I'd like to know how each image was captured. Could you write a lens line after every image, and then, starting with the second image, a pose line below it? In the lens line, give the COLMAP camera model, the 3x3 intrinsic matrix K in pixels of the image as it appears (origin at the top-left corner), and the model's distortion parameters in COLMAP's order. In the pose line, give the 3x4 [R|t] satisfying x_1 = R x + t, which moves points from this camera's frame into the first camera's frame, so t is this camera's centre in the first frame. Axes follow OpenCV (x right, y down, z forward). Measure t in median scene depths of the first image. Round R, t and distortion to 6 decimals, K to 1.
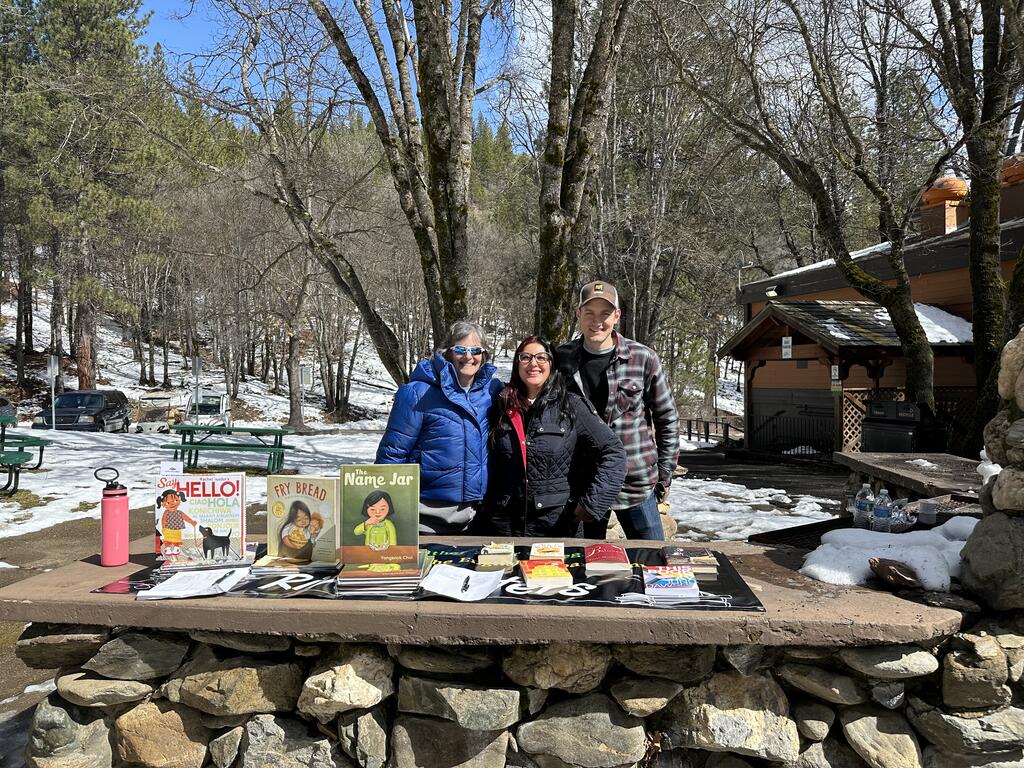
lens RADIAL K [[725.6, 0, 513.2], [0, 725.6, 384.0], [0, 0, 1]] dist [0.028693, -0.026193]
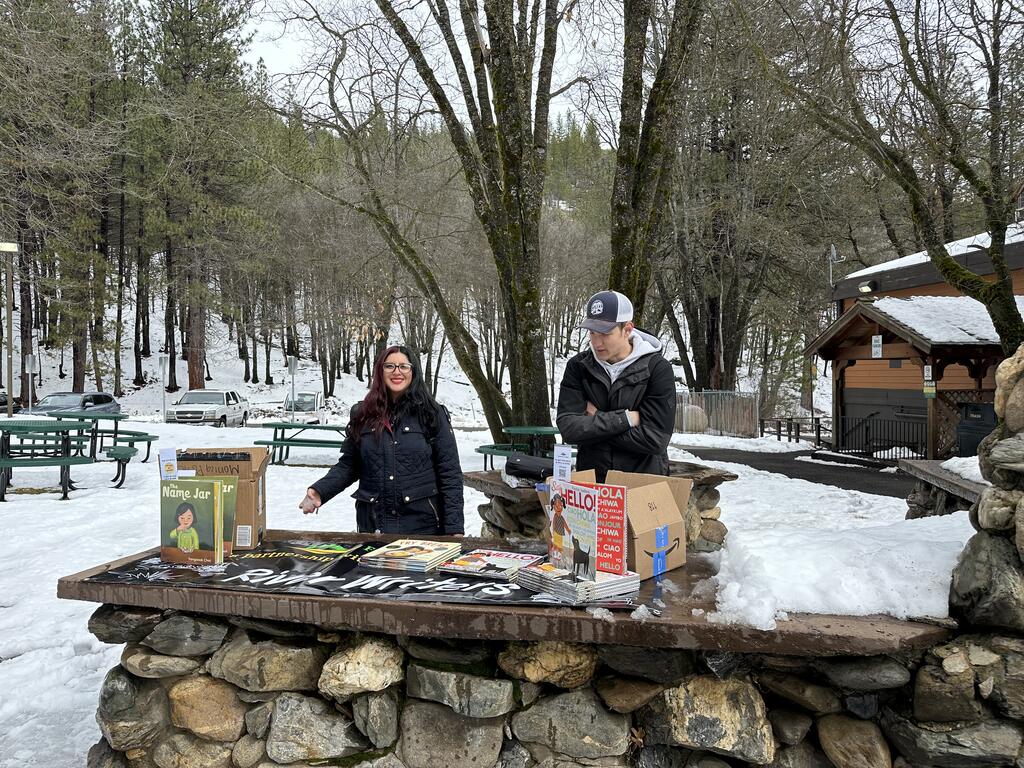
lens RADIAL K [[725.6, 0, 514.5], [0, 725.6, 382.6], [0, 0, 1]] dist [0.028693, -0.026193]
pose [[0.992646, 0.001841, -0.121042, 0.133590], [-0.001608, 0.999997, 0.002022, -0.027382], [0.121046, -0.001813, 0.992645, -0.072751]]
